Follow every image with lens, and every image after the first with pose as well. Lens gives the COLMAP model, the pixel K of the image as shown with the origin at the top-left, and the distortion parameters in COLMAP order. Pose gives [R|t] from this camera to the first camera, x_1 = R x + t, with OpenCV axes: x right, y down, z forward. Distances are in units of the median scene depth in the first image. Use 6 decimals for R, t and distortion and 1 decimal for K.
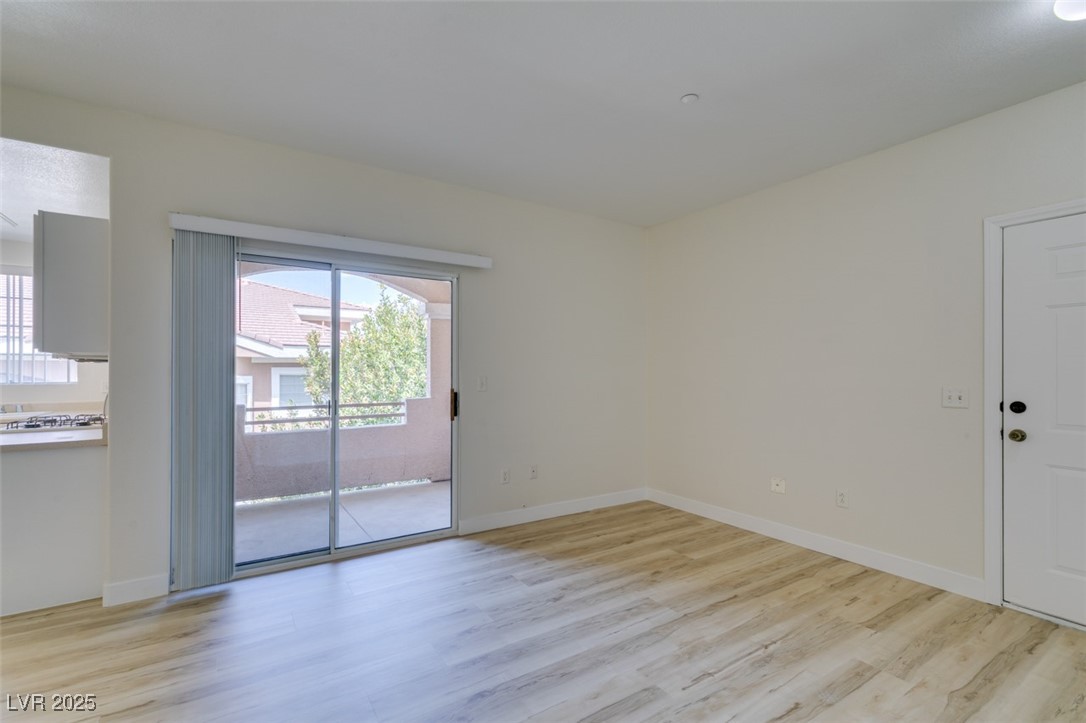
lens RADIAL K [[485.1, 0, 543.4], [0, 485.1, 370.0], [0, 0, 1]] dist [0.005895, -0.001222]
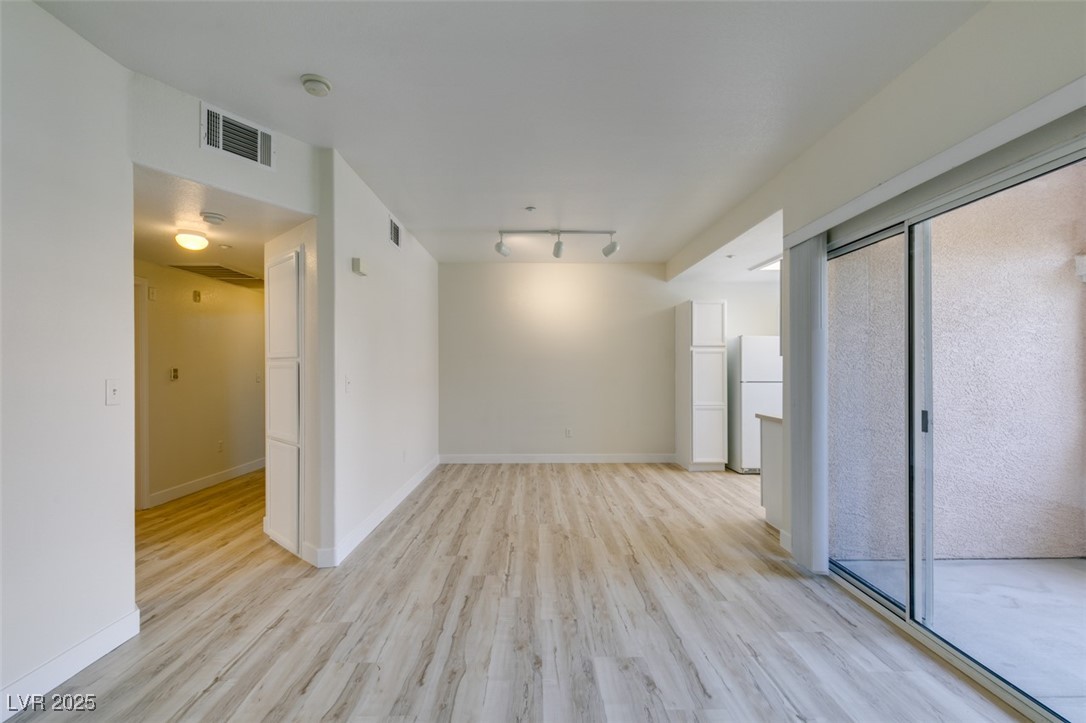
lens RADIAL K [[485.1, 0, 539.1], [0, 485.1, 366.8], [0, 0, 1]] dist [0.005895, -0.001222]
pose [[-0.534803, -0.004226, -0.844966, 0.507751], [0.002871, 0.999973, -0.006819, 0.002349], [0.844972, -0.006073, -0.534777, 1.004646]]
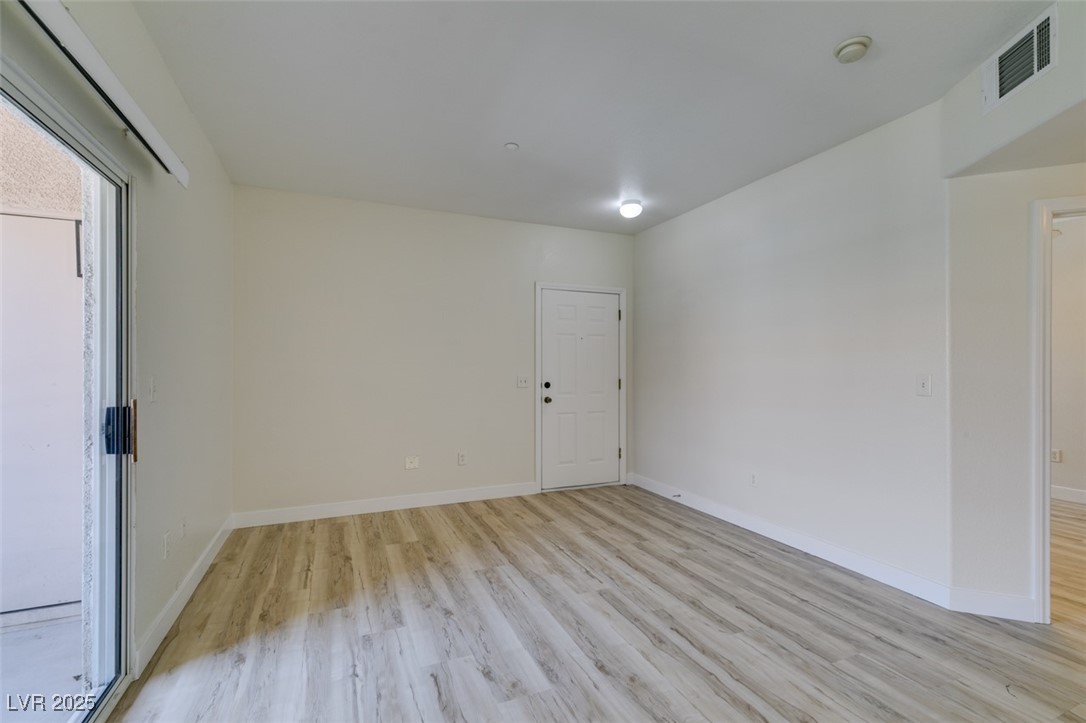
lens RADIAL K [[485.1, 0, 541.3], [0, 485.1, 367.2], [0, 0, 1]] dist [0.005895, -0.001222]
pose [[0.171447, -0.002154, 0.985191, -0.758786], [-0.003521, 0.999990, 0.002799, 0.002159], [-0.985187, -0.003948, 0.171438, 0.596740]]
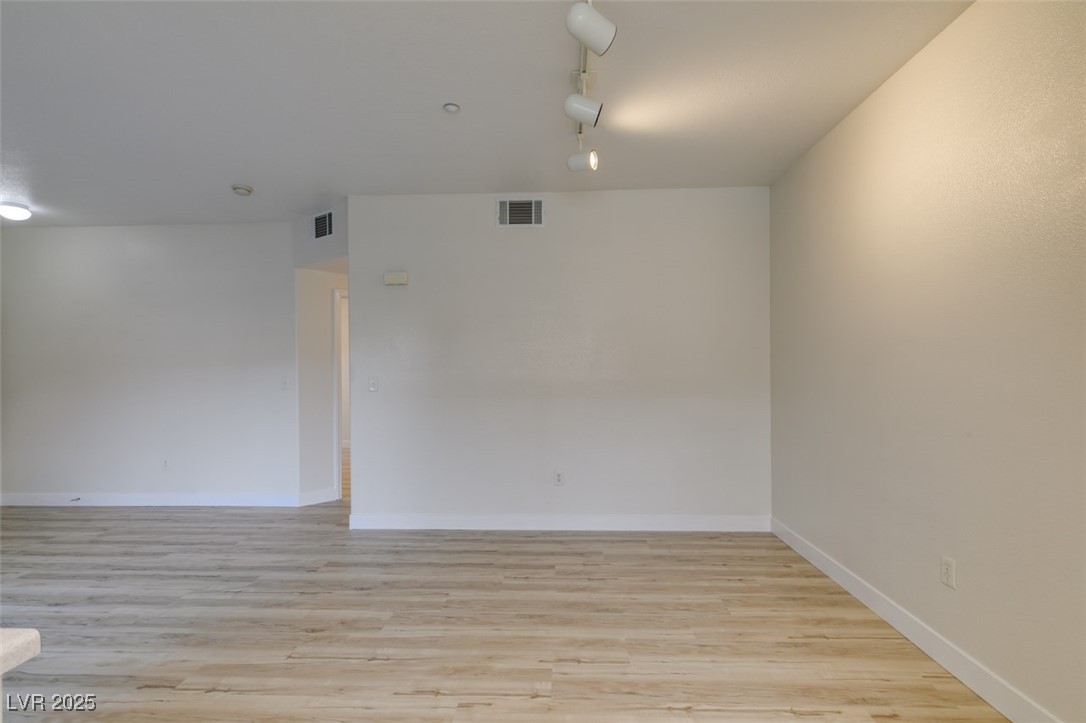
lens RADIAL K [[485.1, 0, 544.7], [0, 485.1, 371.2], [0, 0, 1]] dist [0.005895, -0.001222]
pose [[-0.815430, 0.004203, 0.578840, -1.319154], [0.003944, 0.999991, -0.001706, 0.001910], [-0.578842, 0.000892, -0.815439, 0.837563]]
